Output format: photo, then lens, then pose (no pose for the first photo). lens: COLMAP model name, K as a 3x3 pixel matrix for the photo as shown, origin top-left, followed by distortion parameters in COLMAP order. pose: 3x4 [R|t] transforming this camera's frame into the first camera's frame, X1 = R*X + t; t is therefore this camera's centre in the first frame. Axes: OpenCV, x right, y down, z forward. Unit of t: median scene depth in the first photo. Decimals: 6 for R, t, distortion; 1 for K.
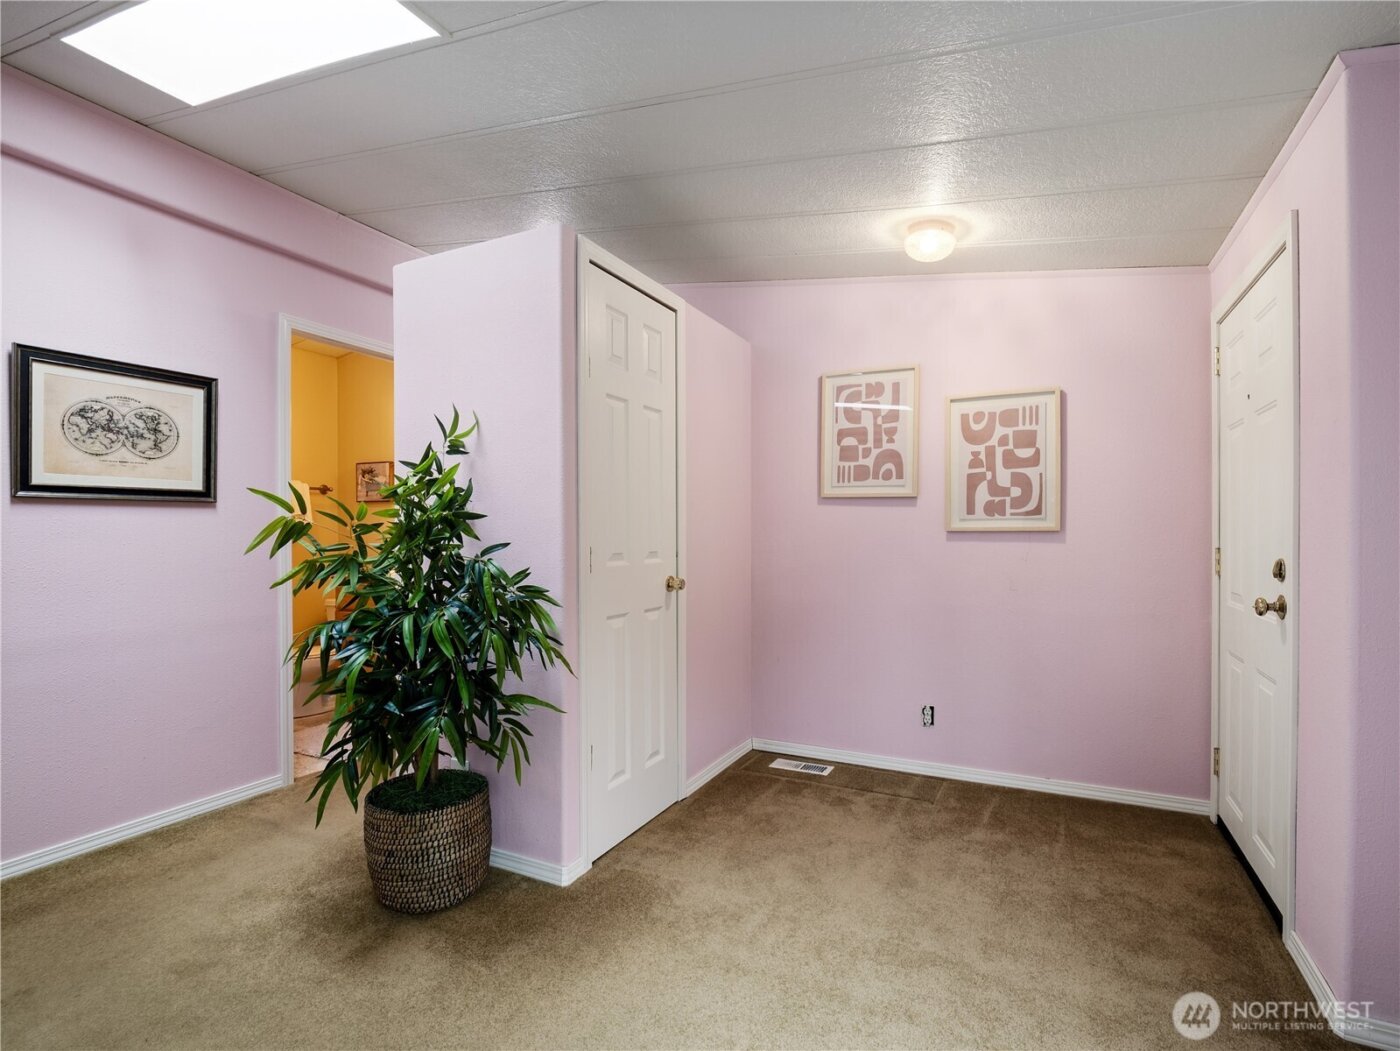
lens RADIAL K [[676.4, 0, 701.1], [0, 676.4, 535.8], [0, 0, 1]] dist [-0.014228, -0.001356]
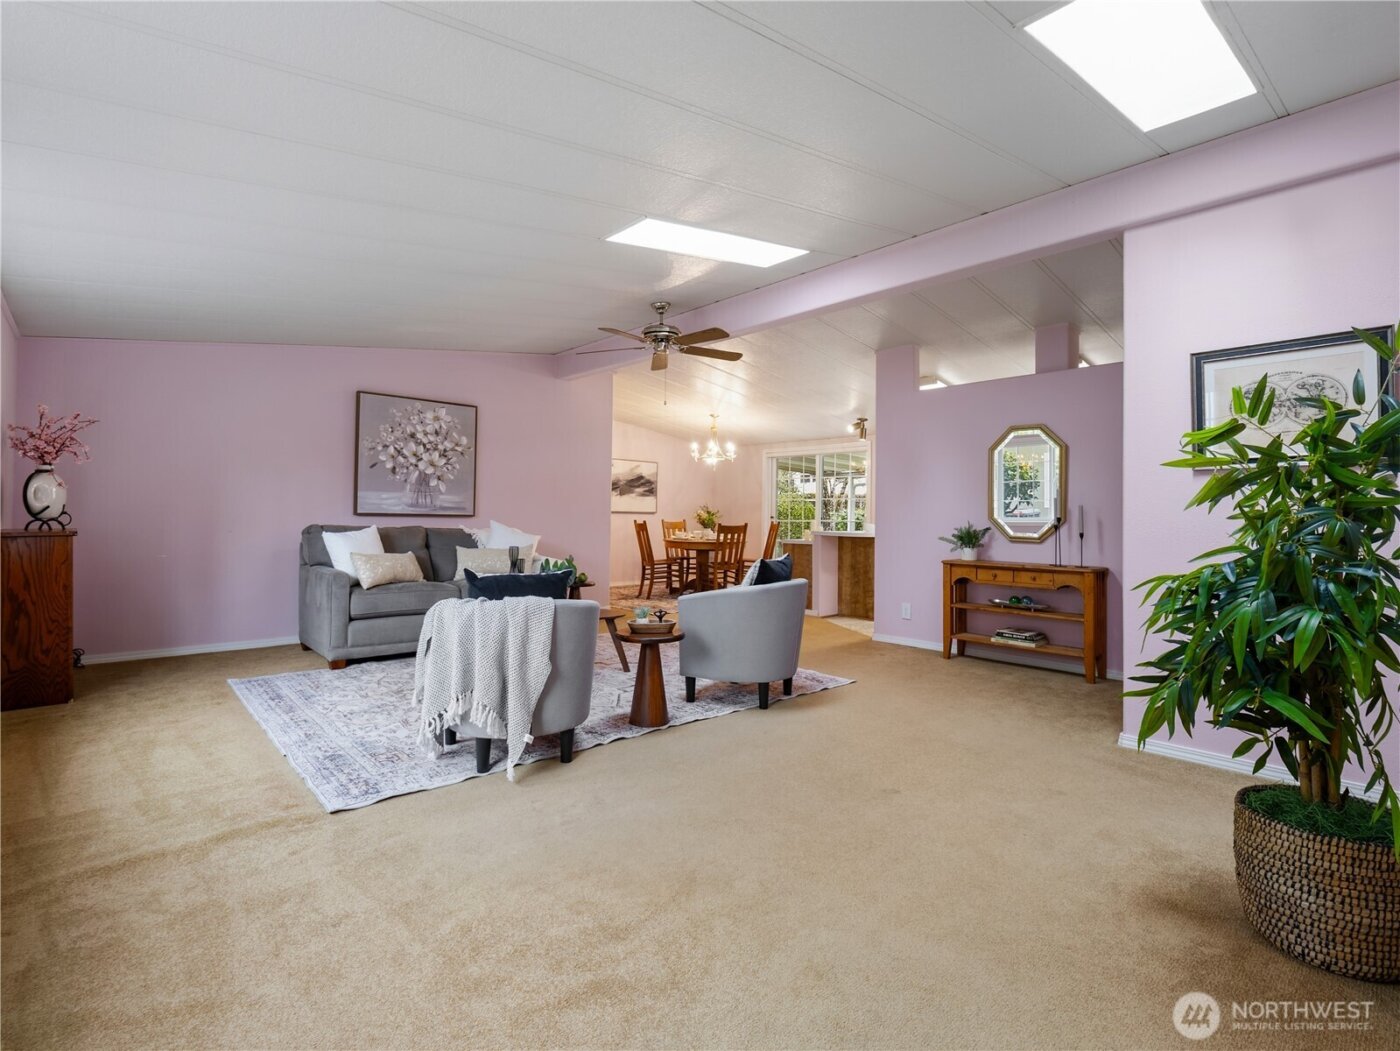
lens RADIAL K [[679.7, 0, 700.3], [0, 679.7, 521.3], [0, 0, 1]] dist [-0.014014, -0.000516]
pose [[-0.367434, 0.005555, -0.930033, 0.416131], [-0.010249, 0.999897, 0.010022, 0.027750], [0.929993, 0.013214, -0.367340, 0.433753]]
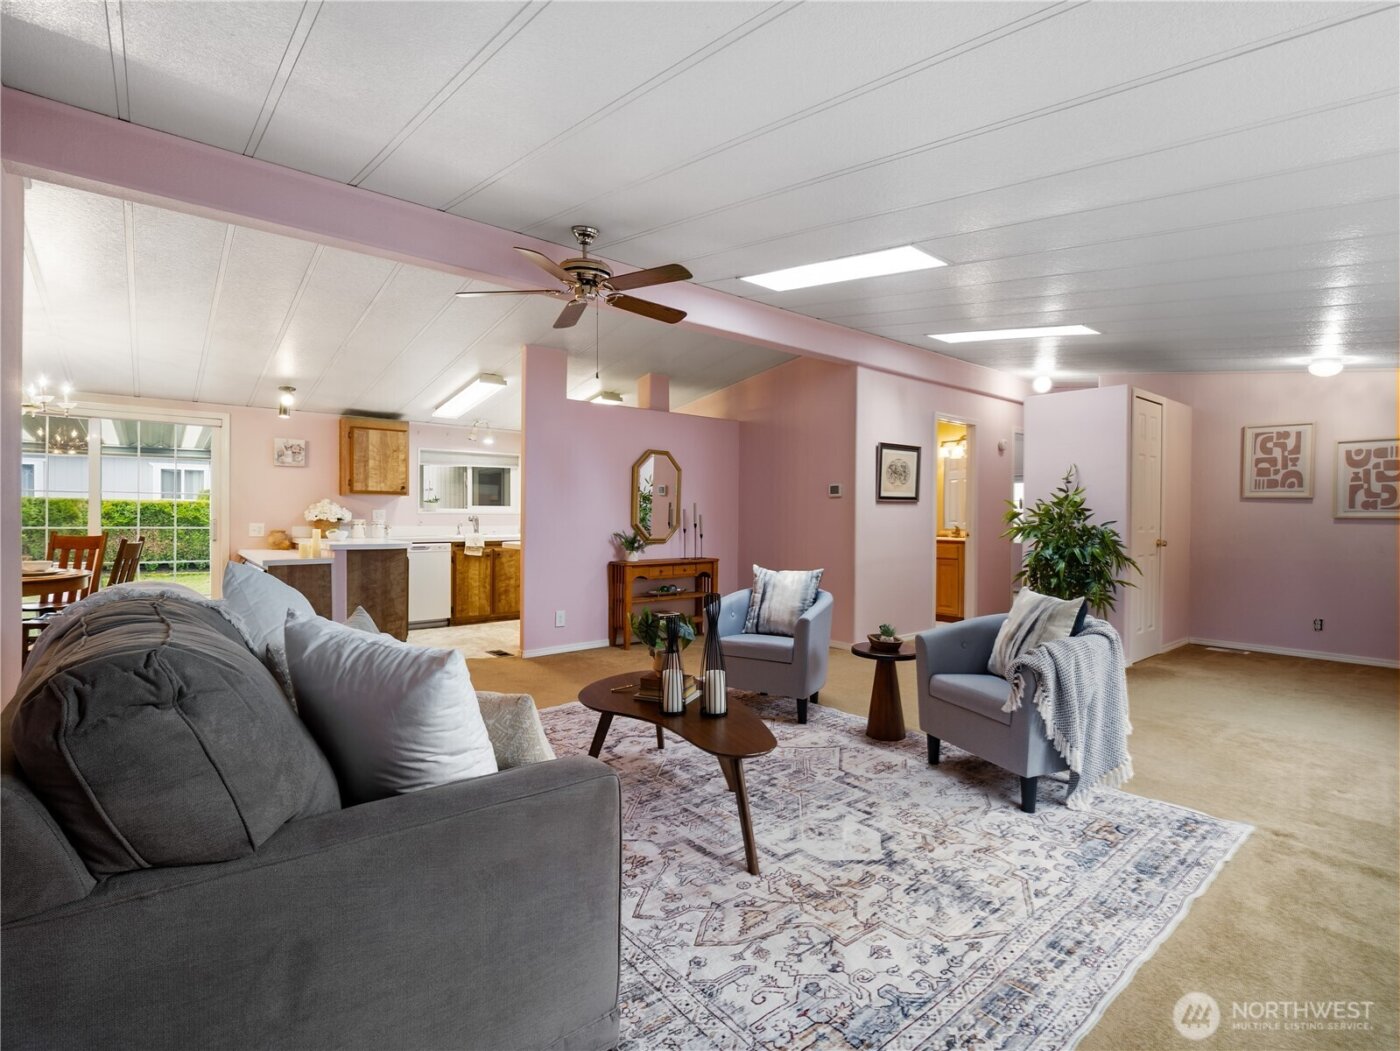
lens RADIAL K [[679.7, 0, 700.3], [0, 679.7, 521.3], [0, 0, 1]] dist [-0.014014, -0.000516]
pose [[0.915003, 0.011882, -0.403271, -0.442339], [-0.009248, 0.999921, 0.008478, 0.002140], [0.403340, -0.004029, 0.915041, -1.265276]]
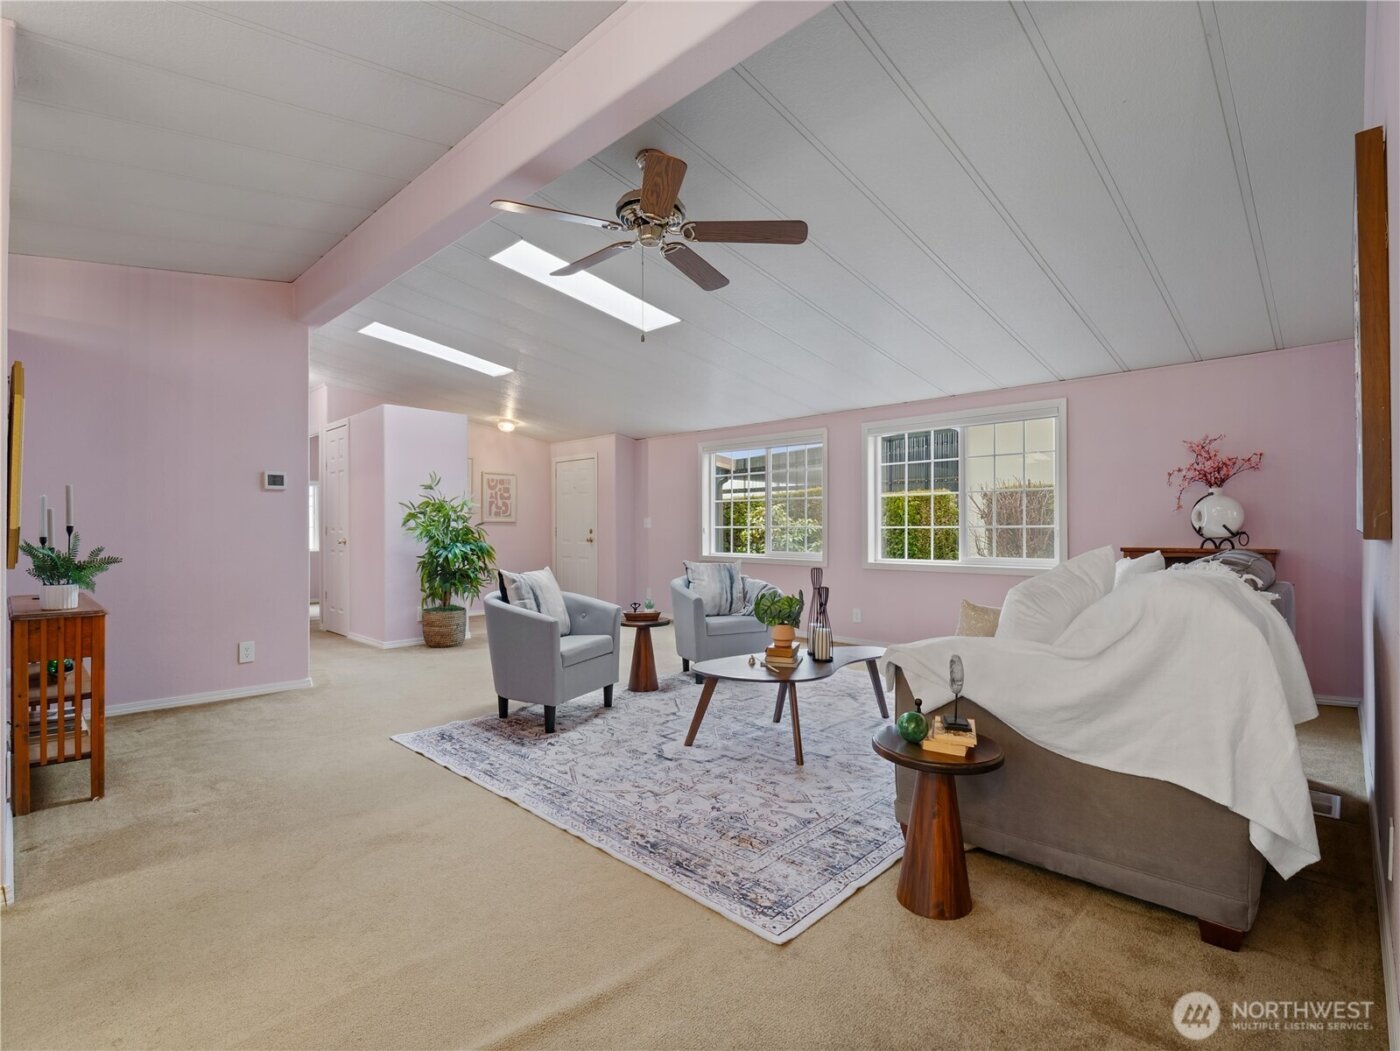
lens RADIAL K [[676.4, 0, 701.1], [0, 676.4, 535.8], [0, 0, 1]] dist [-0.014228, -0.001356]
pose [[0.289435, -0.004785, 0.957186, -1.987533], [0.003068, 0.999987, 0.004071, 0.040744], [-0.957193, 0.001758, 0.289446, -0.608391]]
